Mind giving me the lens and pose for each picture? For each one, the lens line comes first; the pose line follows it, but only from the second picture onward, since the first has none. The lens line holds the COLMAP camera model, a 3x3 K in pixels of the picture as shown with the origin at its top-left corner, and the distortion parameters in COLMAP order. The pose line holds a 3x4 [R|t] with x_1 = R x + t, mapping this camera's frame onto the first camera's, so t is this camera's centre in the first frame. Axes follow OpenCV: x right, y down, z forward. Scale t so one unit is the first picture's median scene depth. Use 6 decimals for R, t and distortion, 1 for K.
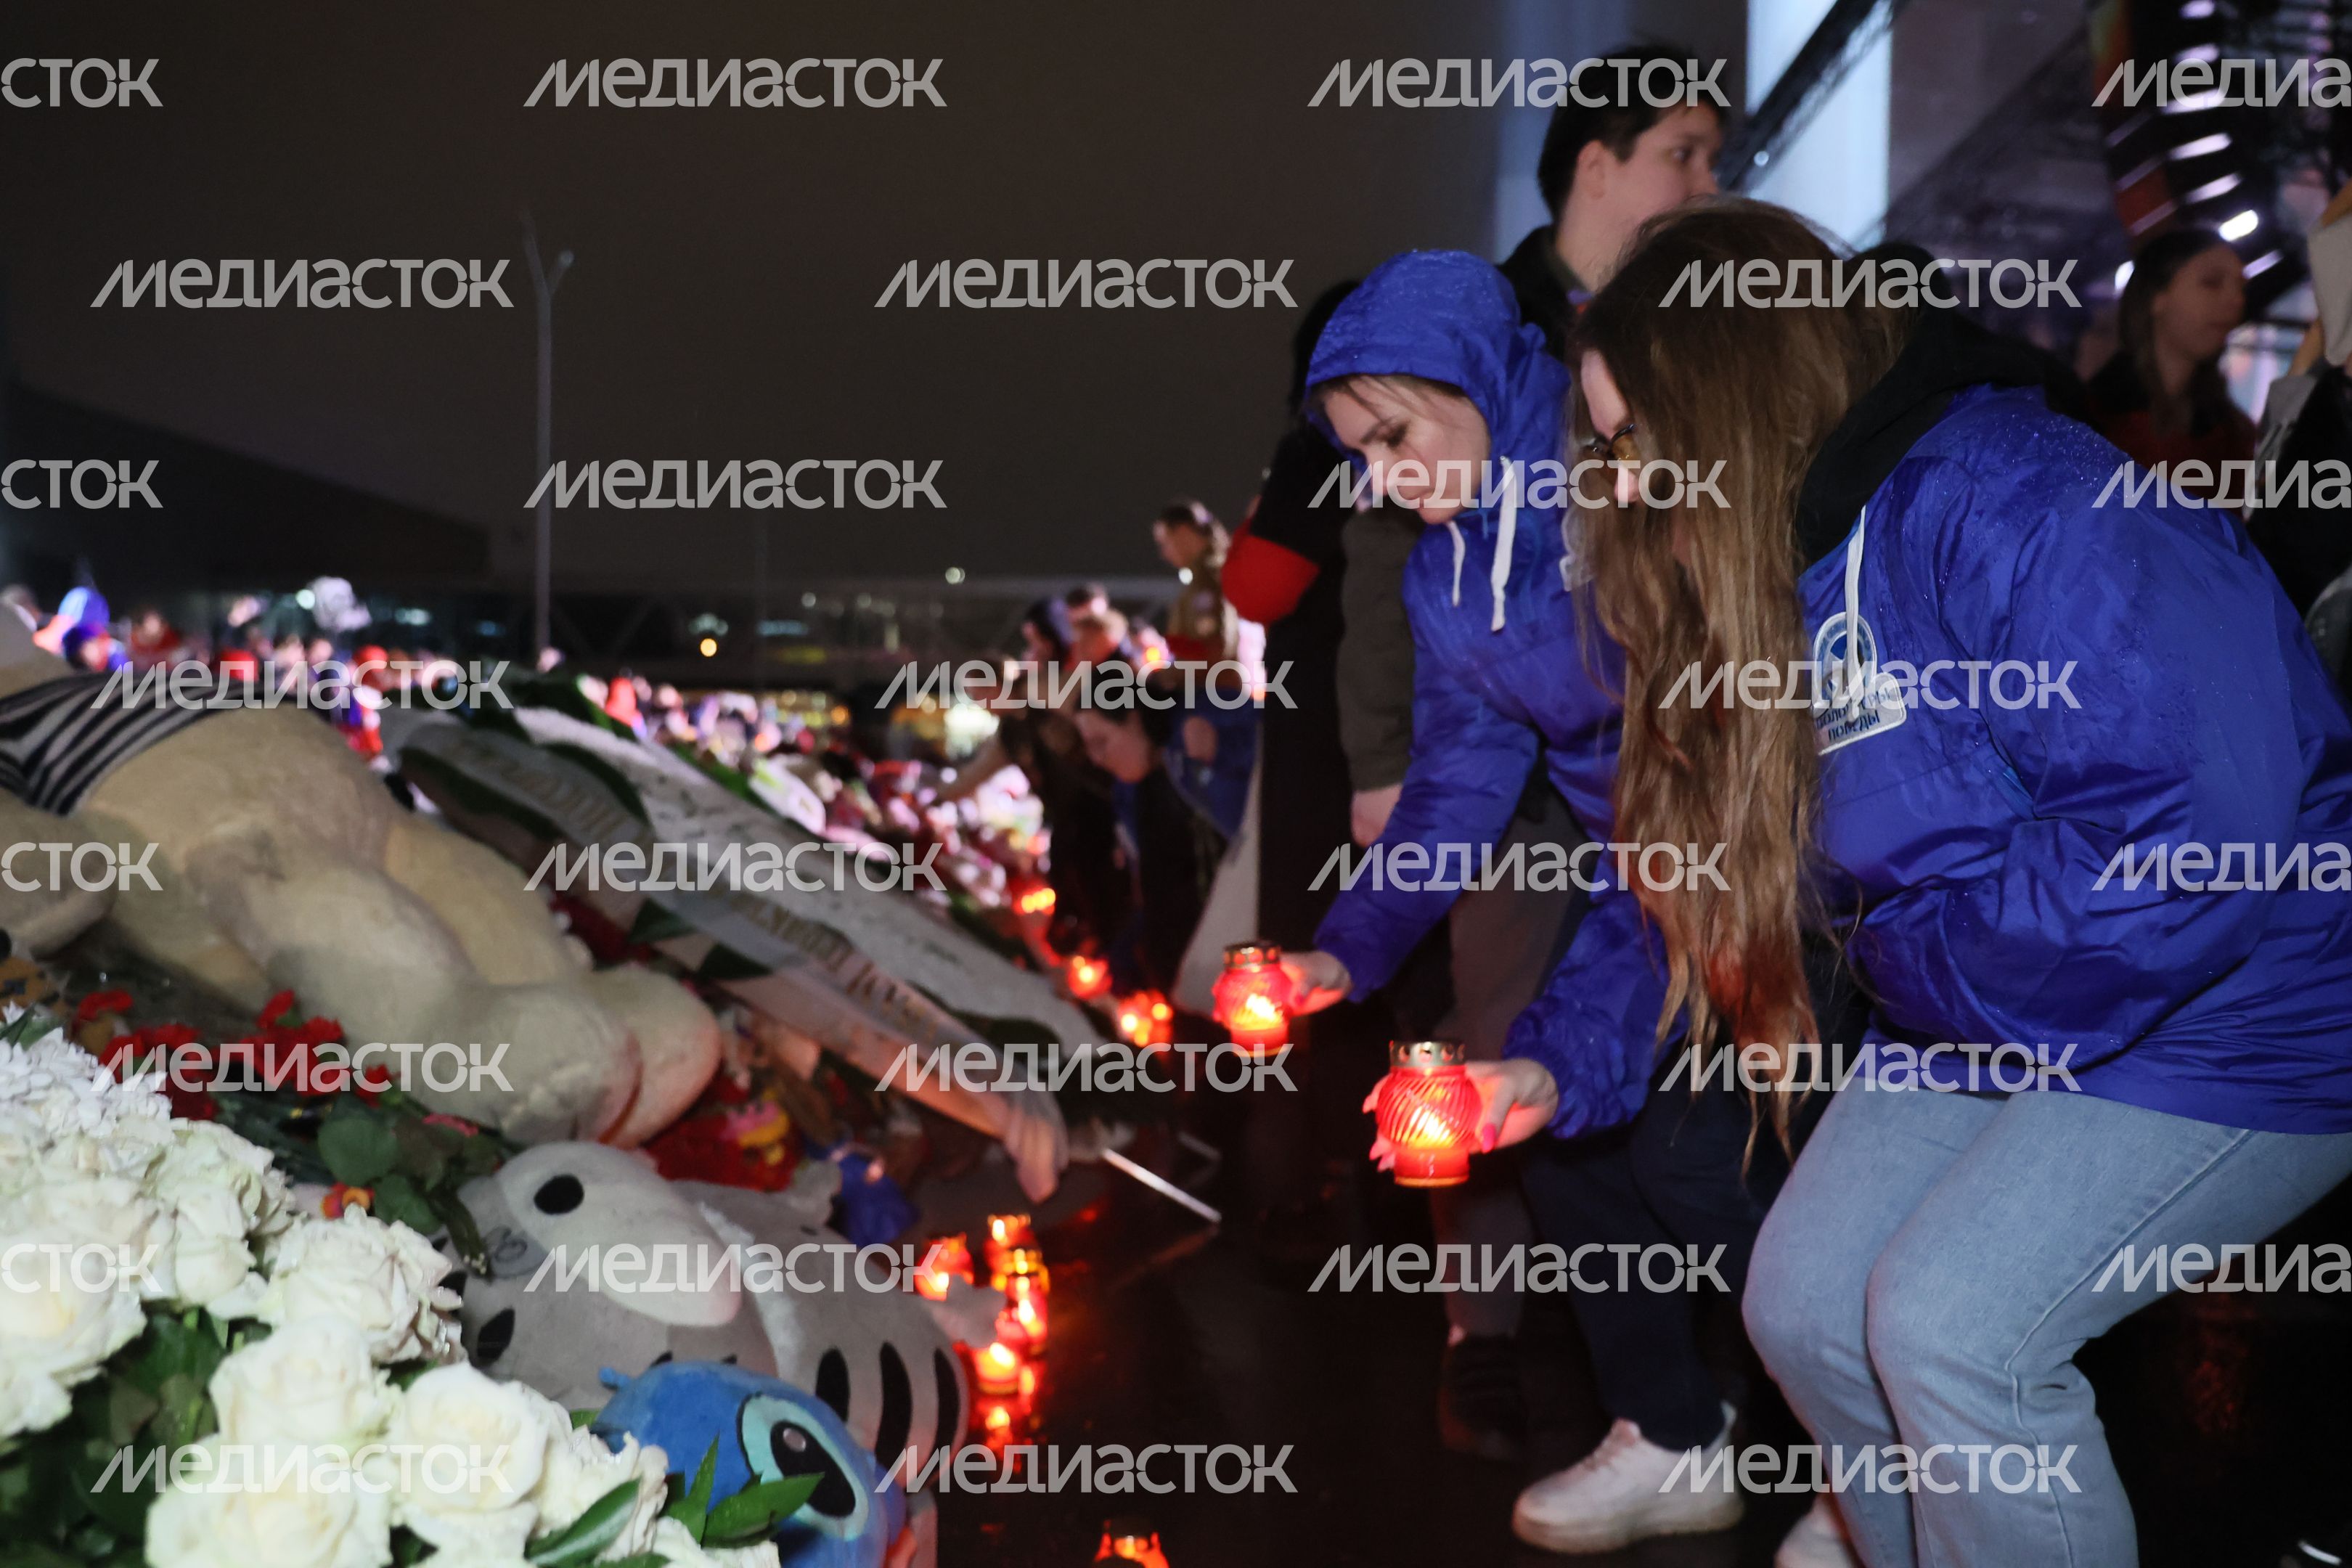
lens RADIAL K [[1867.2, 0, 1175.8], [0, 1867.2, 789.9], [0, 0, 1]] dist [-0.005524, 0.003025]
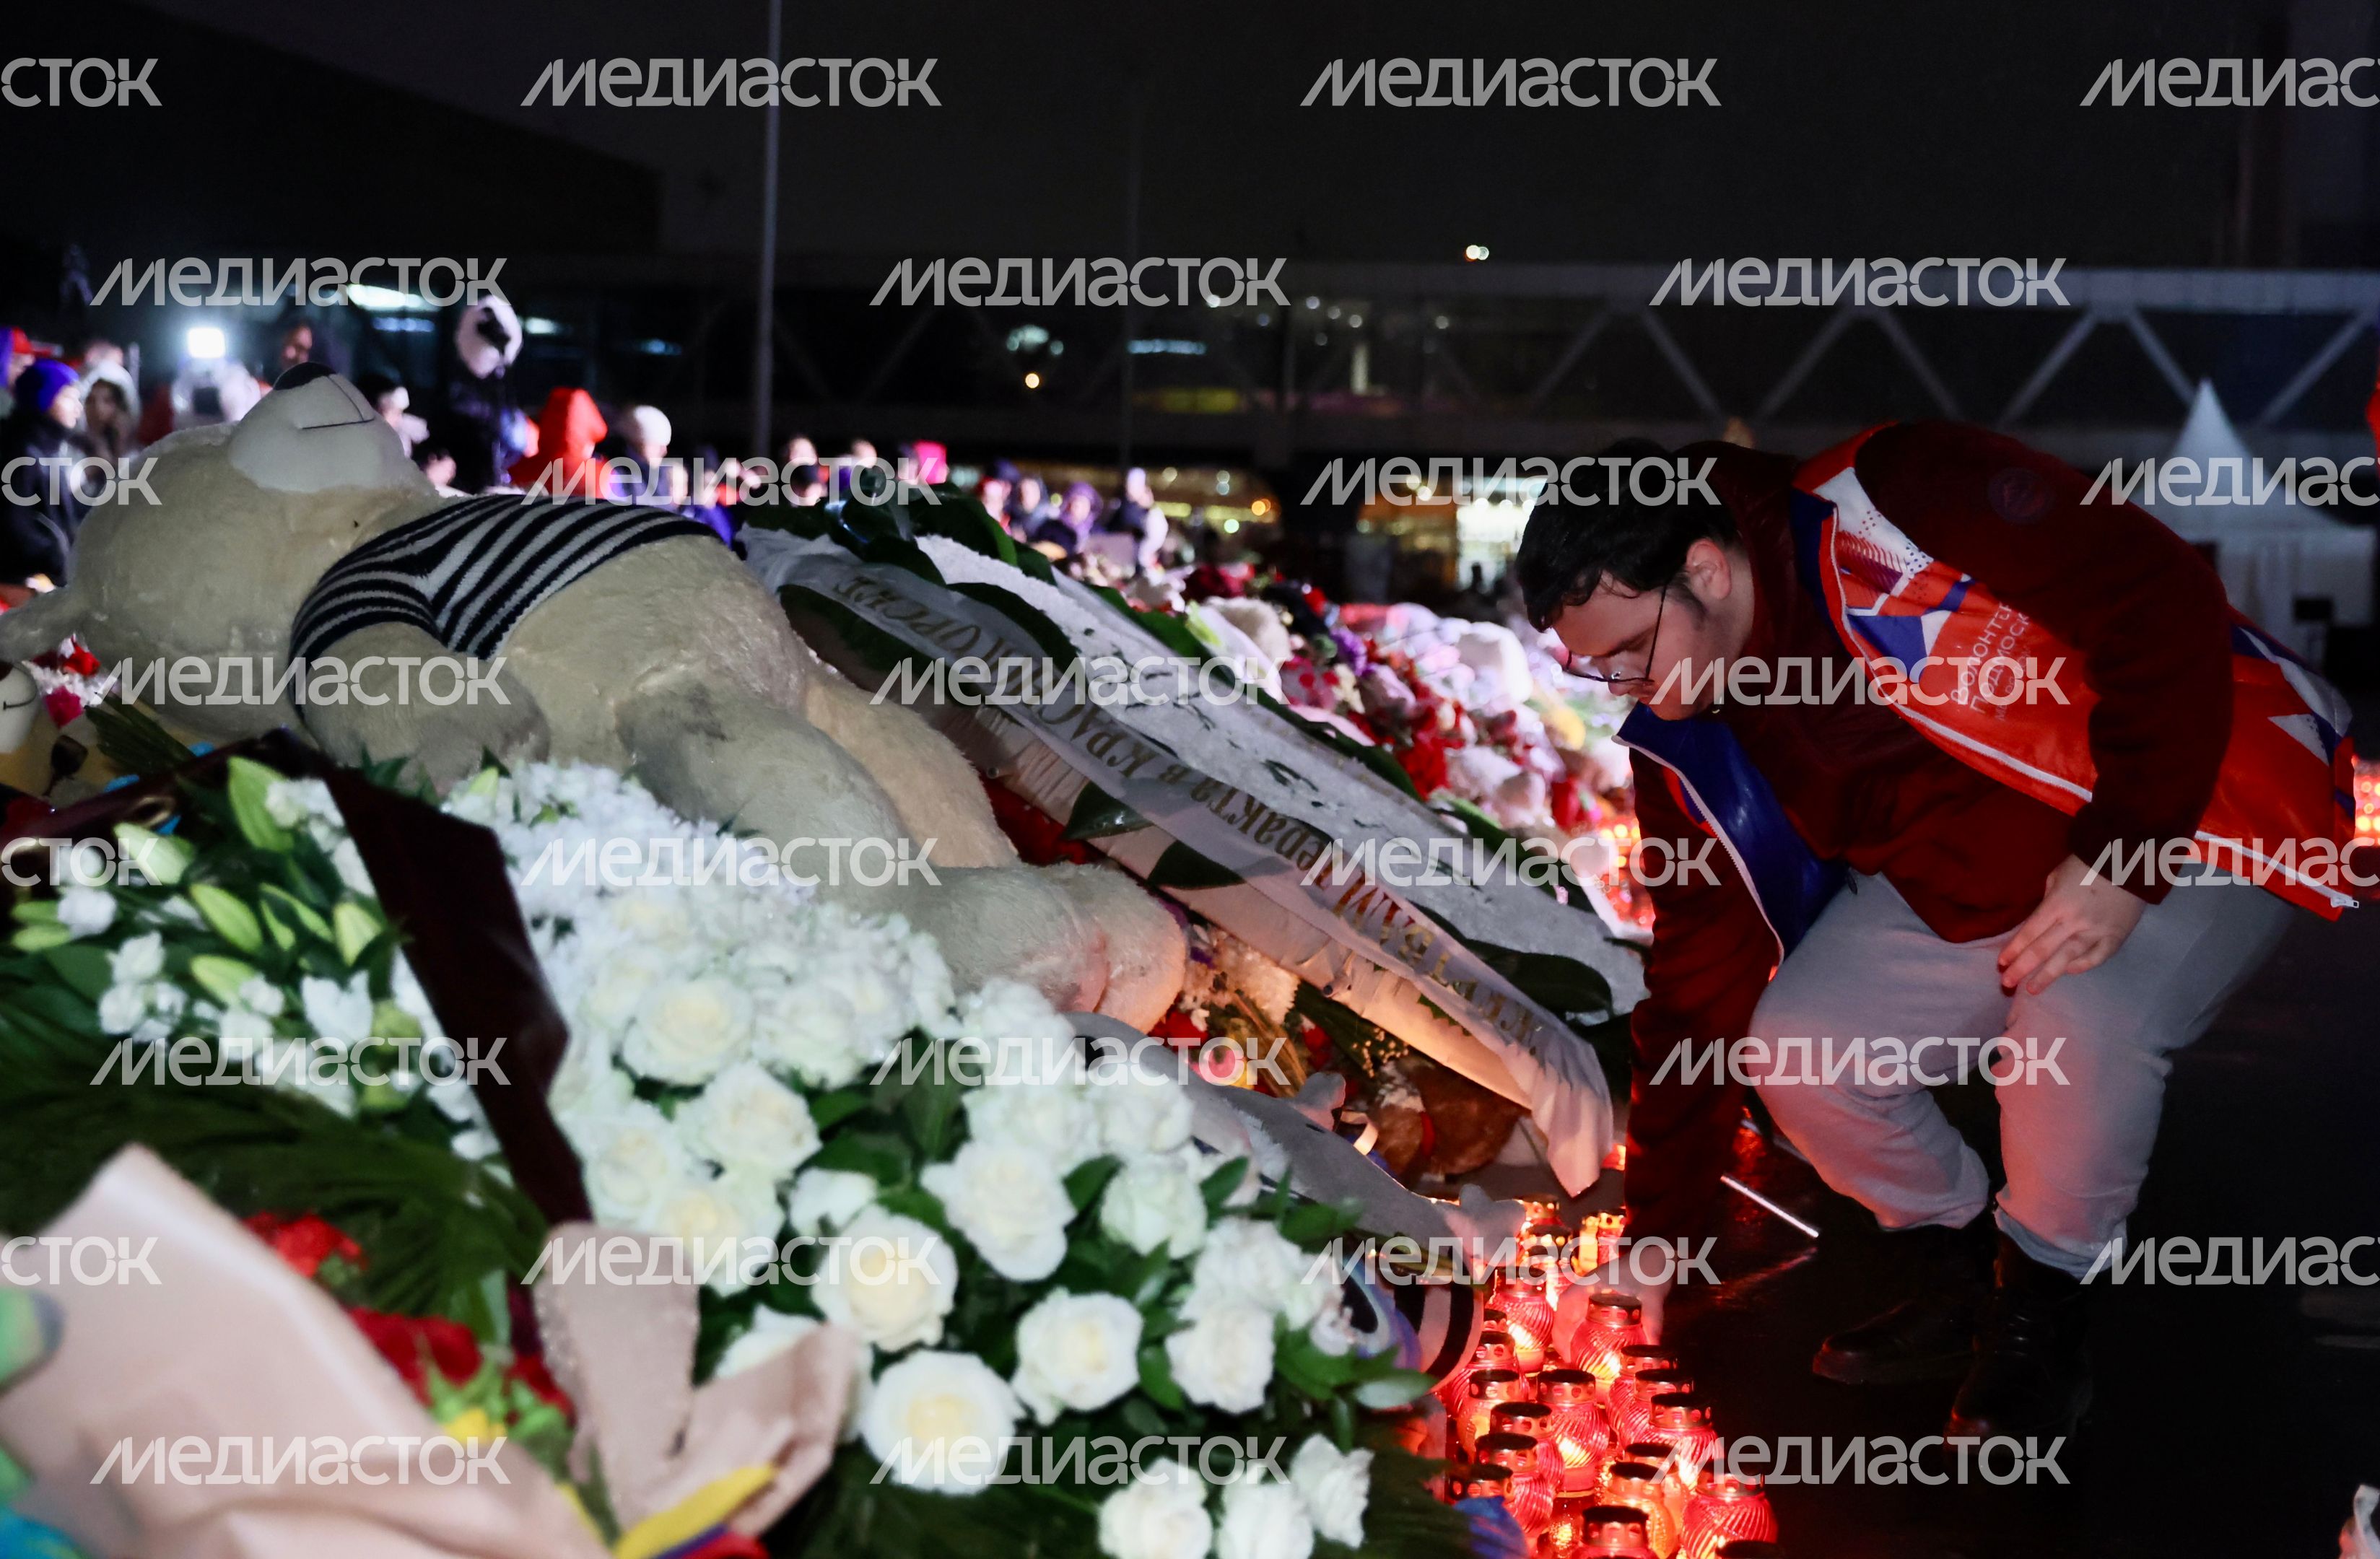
lens RADIAL K [[3741.0, 0, 1187.6], [0, 3741.0, 774.8], [0, 0, 1]] dist [0.035078, 0.000000]
pose [[0.981685, 0.027750, -0.188479, 0.064224], [-0.021383, 0.999133, 0.035728, -0.002935], [0.189307, -0.031043, 0.981427, -0.617669]]
